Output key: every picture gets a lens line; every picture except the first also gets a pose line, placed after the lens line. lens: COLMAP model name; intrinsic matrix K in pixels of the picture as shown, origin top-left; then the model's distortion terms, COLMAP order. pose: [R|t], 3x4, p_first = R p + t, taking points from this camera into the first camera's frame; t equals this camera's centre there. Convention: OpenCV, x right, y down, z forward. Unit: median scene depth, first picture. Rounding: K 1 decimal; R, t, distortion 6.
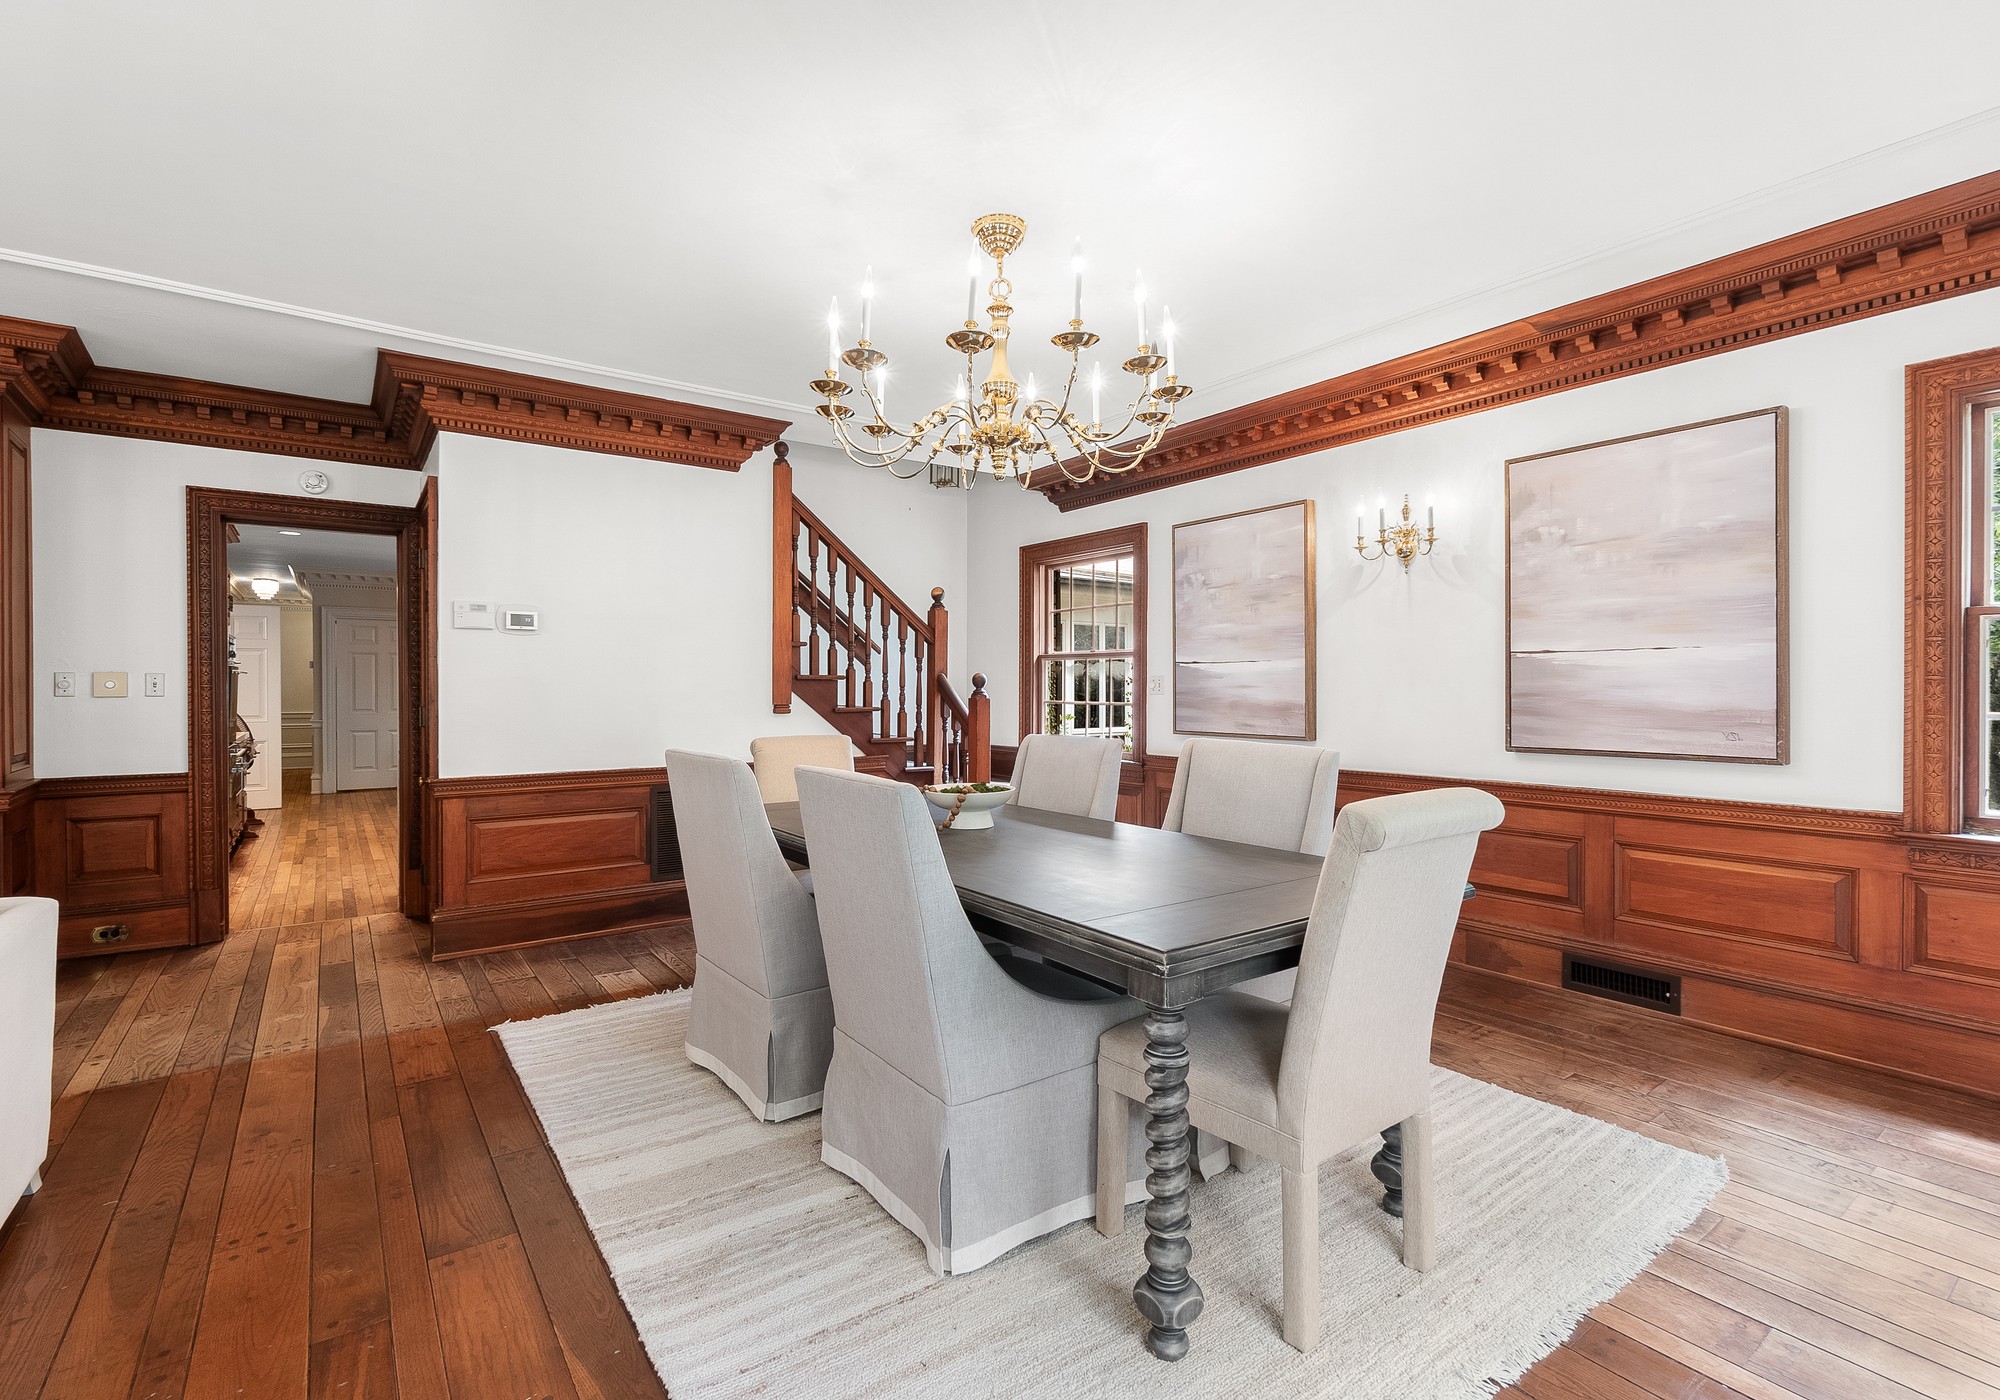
lens RADIAL K [[924.1, 0, 986.0], [0, 924.1, 685.3], [0, 0, 1]] dist [-0.004012, 0.000052]
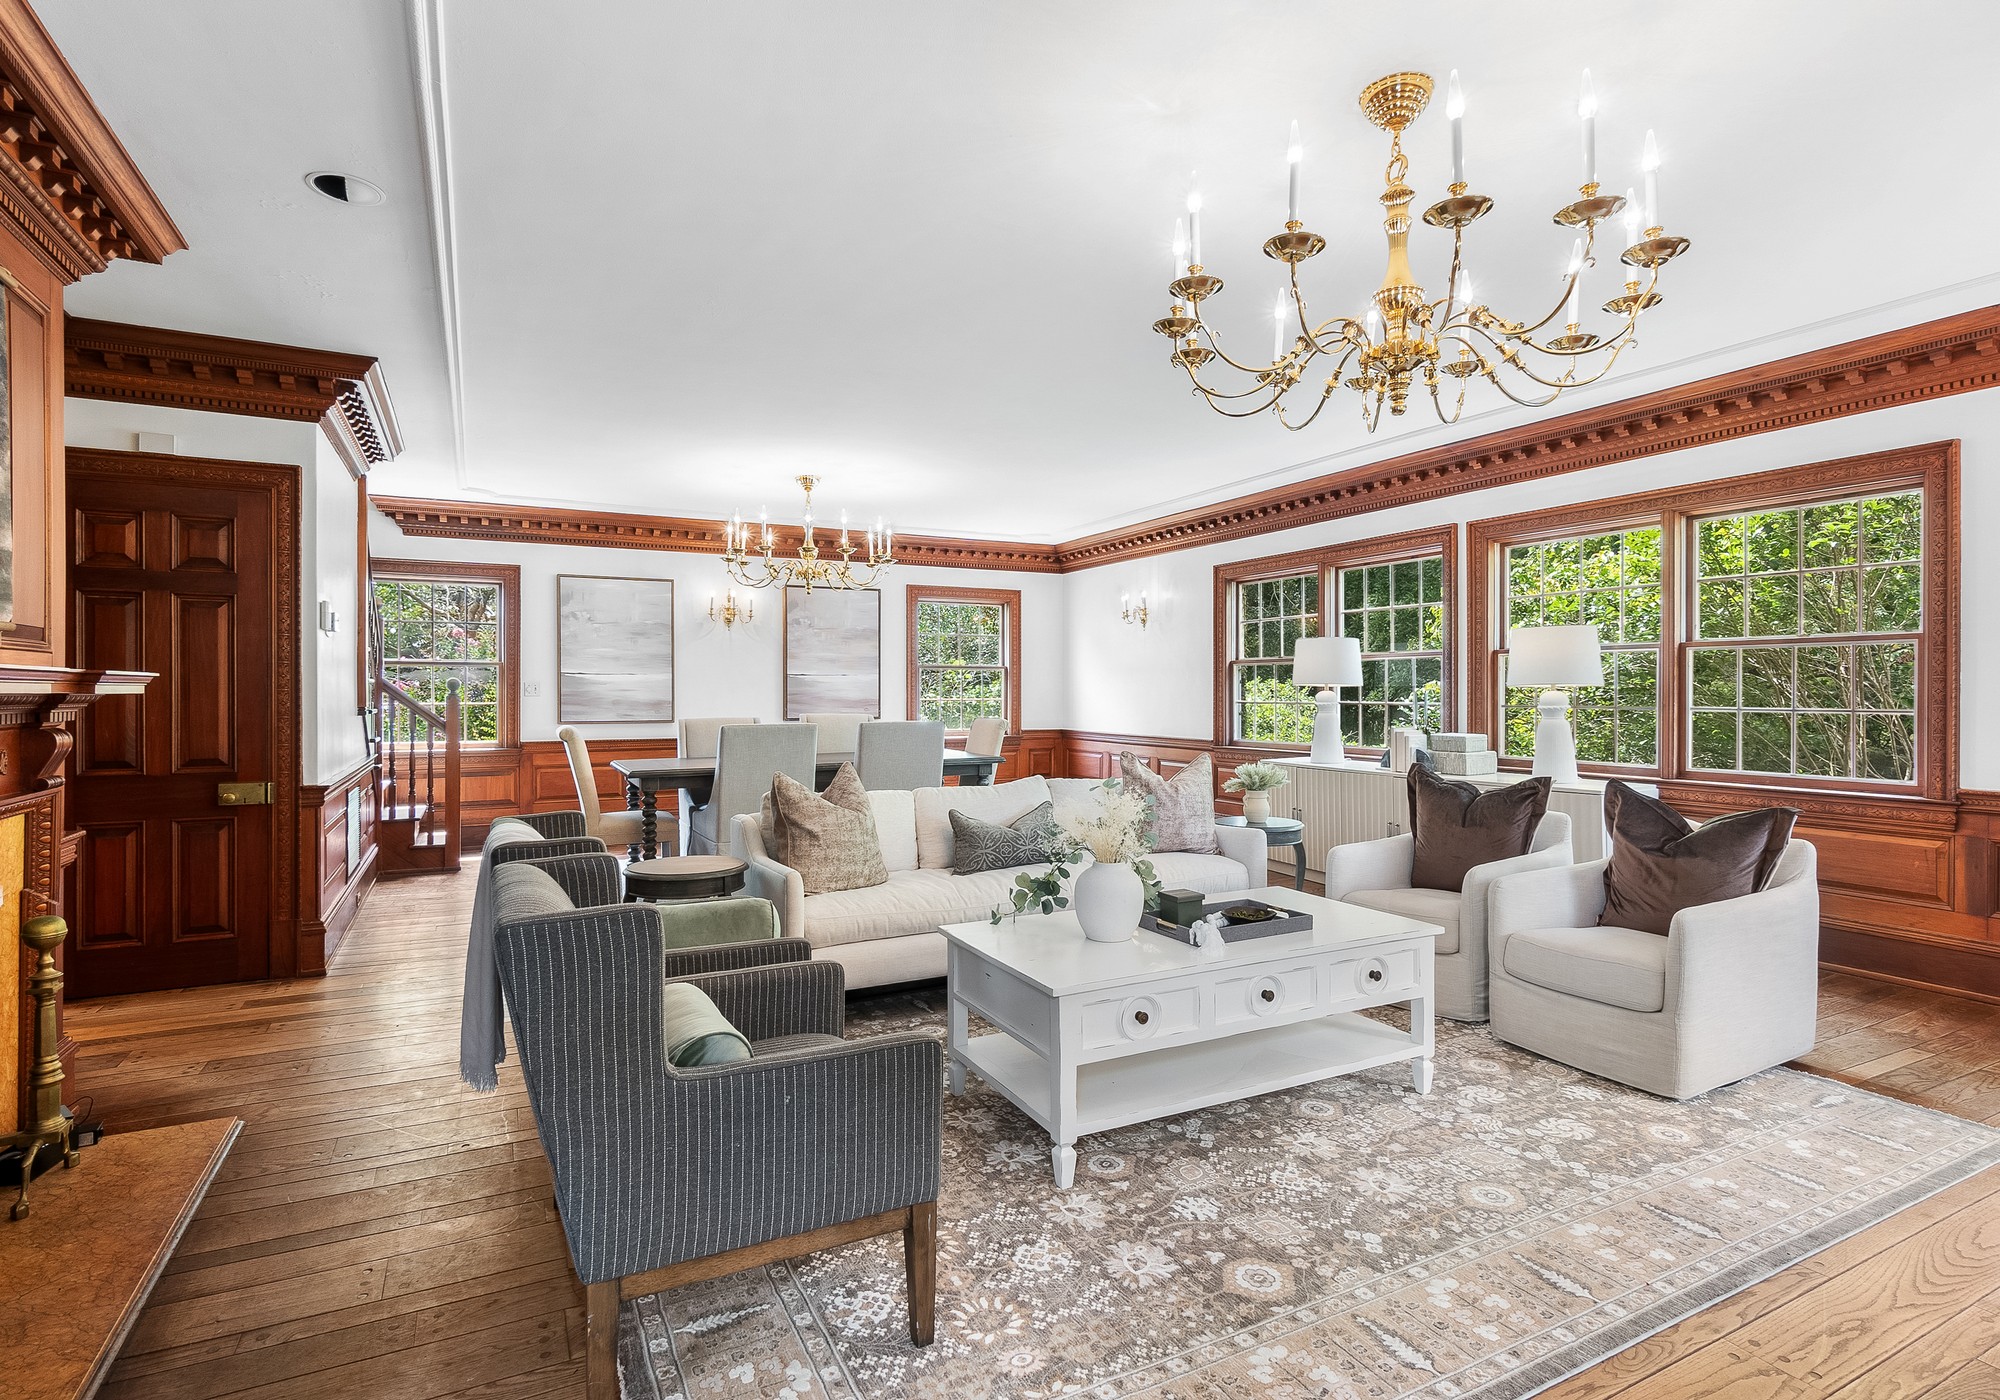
lens RADIAL K [[1013.3, 0, 1008.2], [0, 1013.3, 693.9], [0, 0, 1]] dist [-0.010871, 0.003180]
pose [[0.136259, -0.002542, 0.990670, -1.629805], [-0.000862, 0.999996, 0.002684, 0.002952], [-0.990673, -0.001220, 0.136256, 0.161442]]
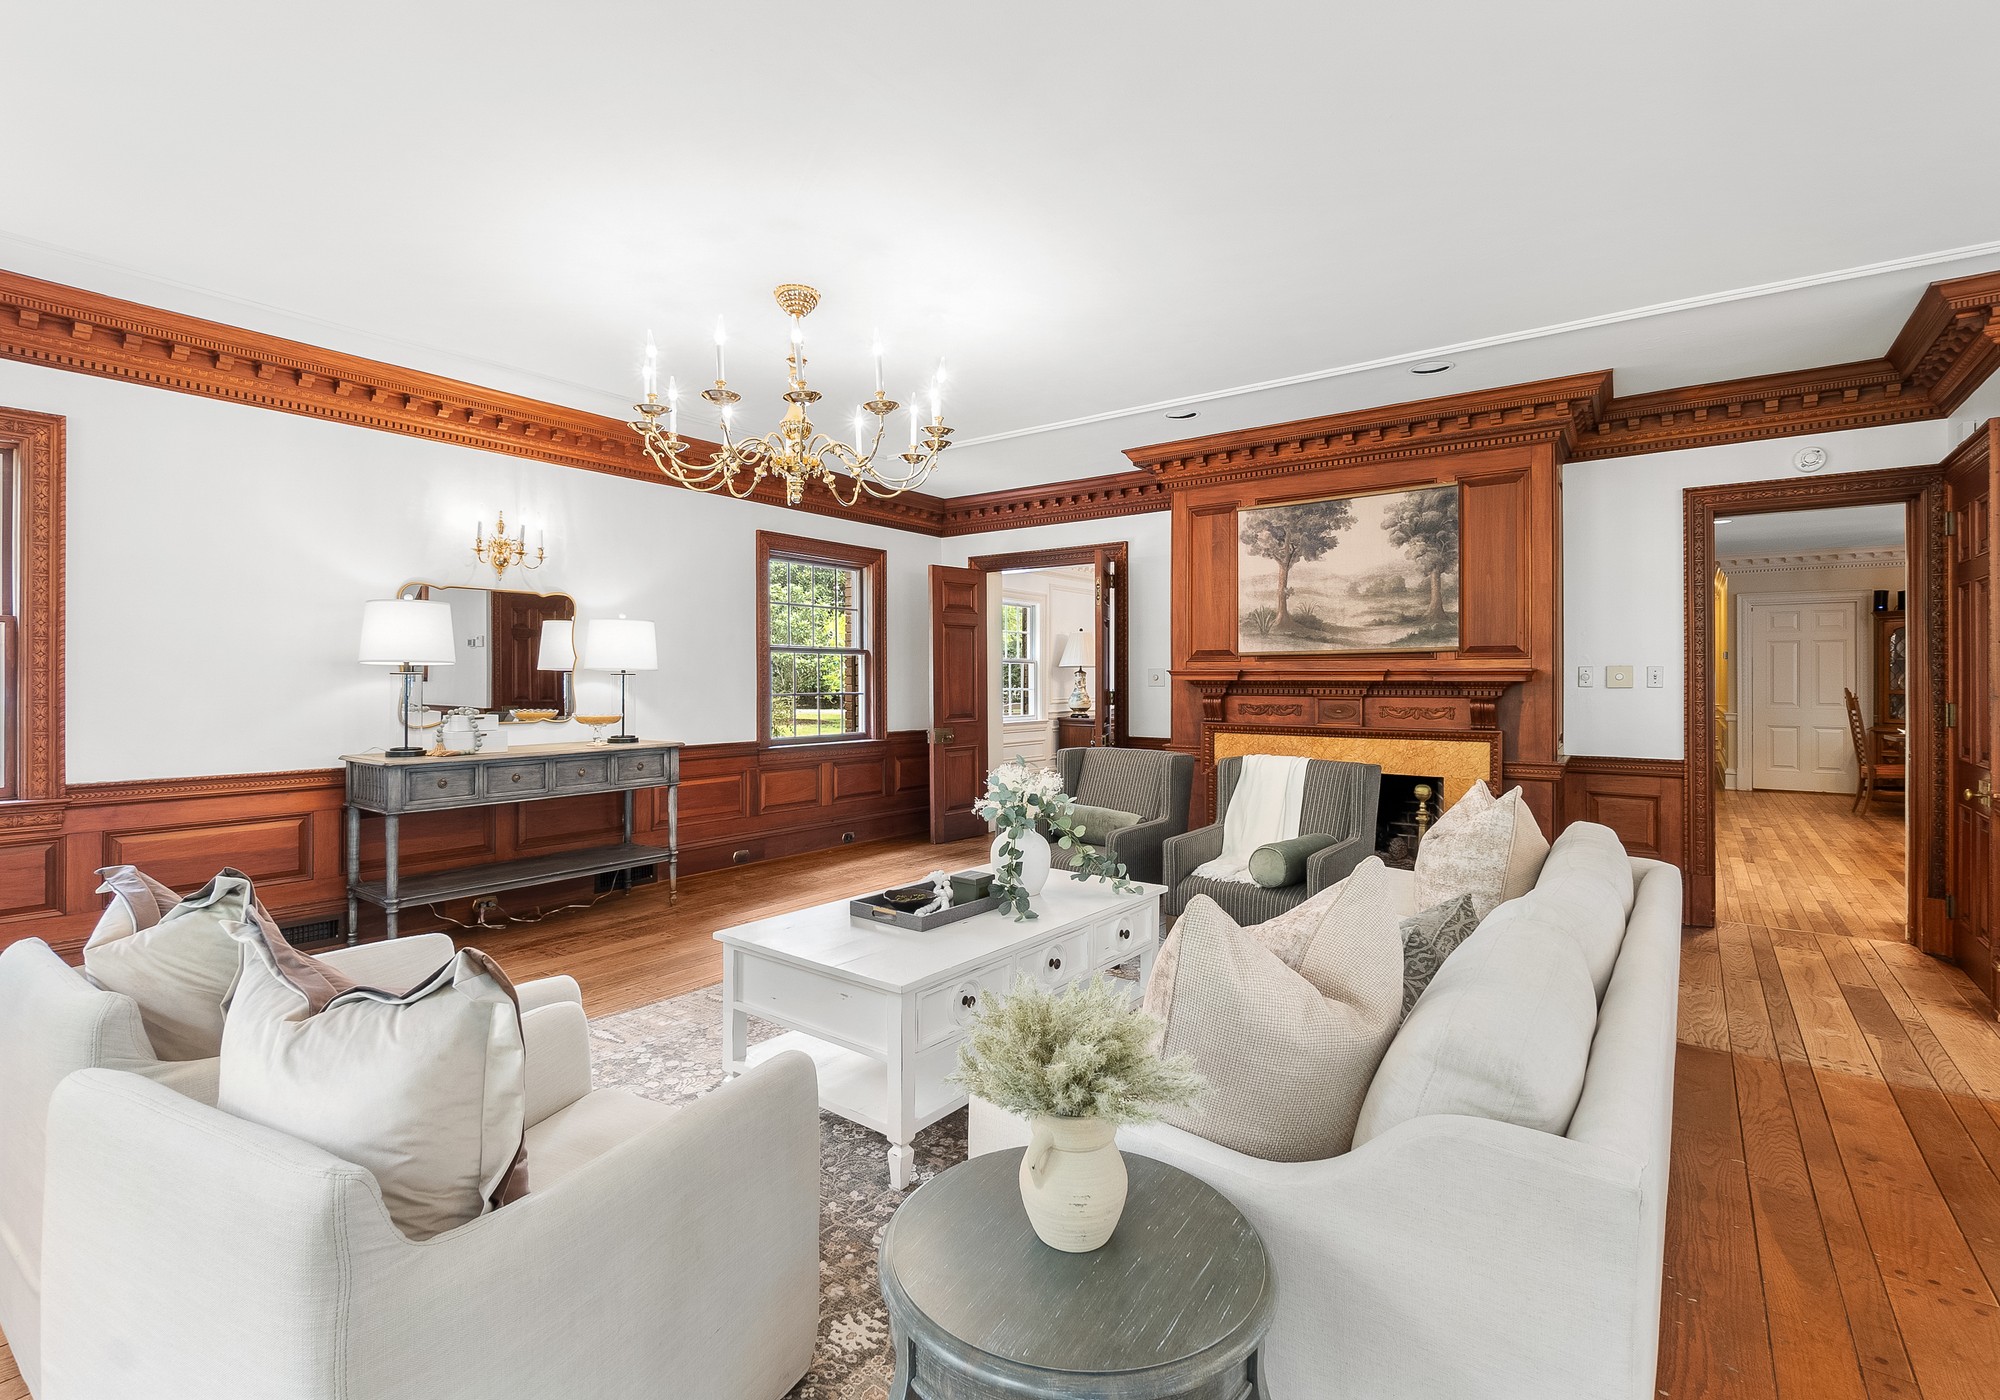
lens RADIAL K [[924.1, 0, 980.5], [0, 924.1, 672.8], [0, 0, 1]] dist [-0.004012, 0.000052]
pose [[0.292173, -0.004616, -0.956354, -0.090822], [0.000956, 0.999989, -0.004535, -0.001272], [0.956365, 0.000411, 0.292175, -0.079272]]
